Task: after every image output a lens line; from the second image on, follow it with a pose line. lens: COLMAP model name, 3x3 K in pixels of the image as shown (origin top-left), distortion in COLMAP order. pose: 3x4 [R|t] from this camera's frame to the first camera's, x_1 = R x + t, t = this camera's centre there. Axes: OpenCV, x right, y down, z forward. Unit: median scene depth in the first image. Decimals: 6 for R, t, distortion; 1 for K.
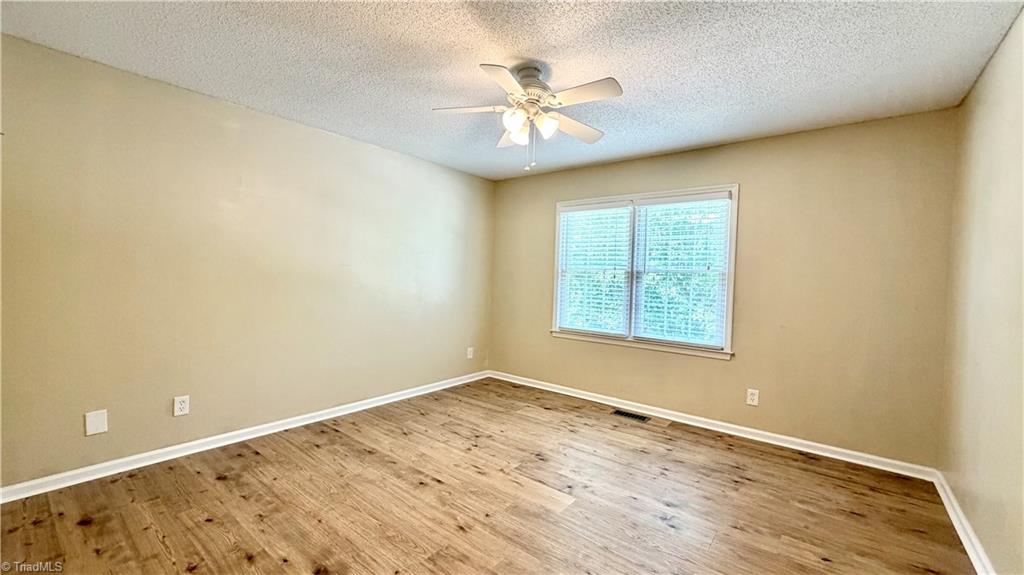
lens RADIAL K [[412.0, 0, 509.7], [0, 412.0, 288.9], [0, 0, 1]] dist [-0.001635, 0.000028]
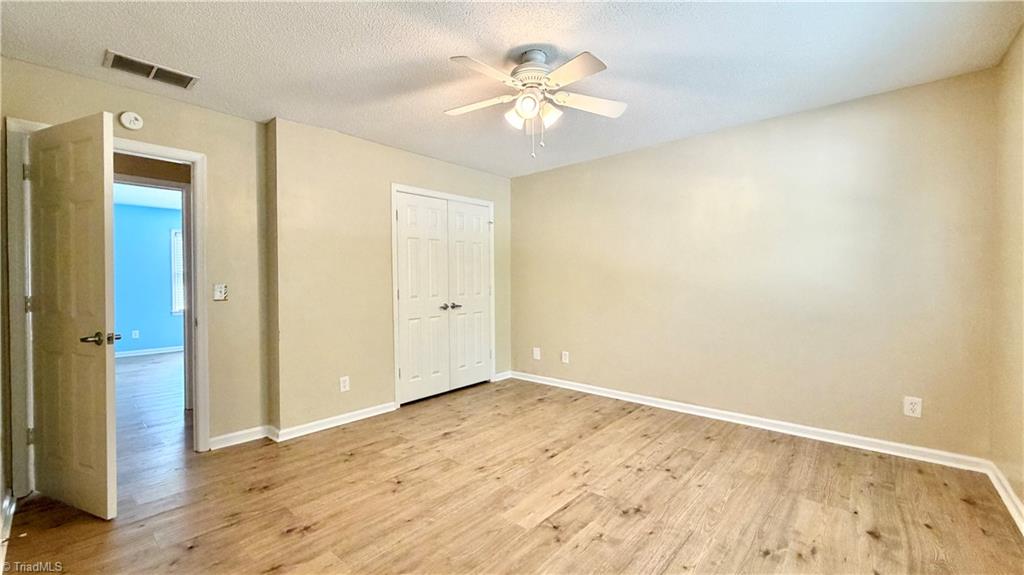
lens RADIAL K [[412.0, 0, 509.7], [0, 412.0, 288.9], [0, 0, 1]] dist [-0.001635, 0.000028]
pose [[-0.062768, -0.013051, -0.997943, 0.768411], [-0.028024, 0.999543, -0.011310, 0.031552], [0.997635, 0.027257, -0.063105, 0.777122]]
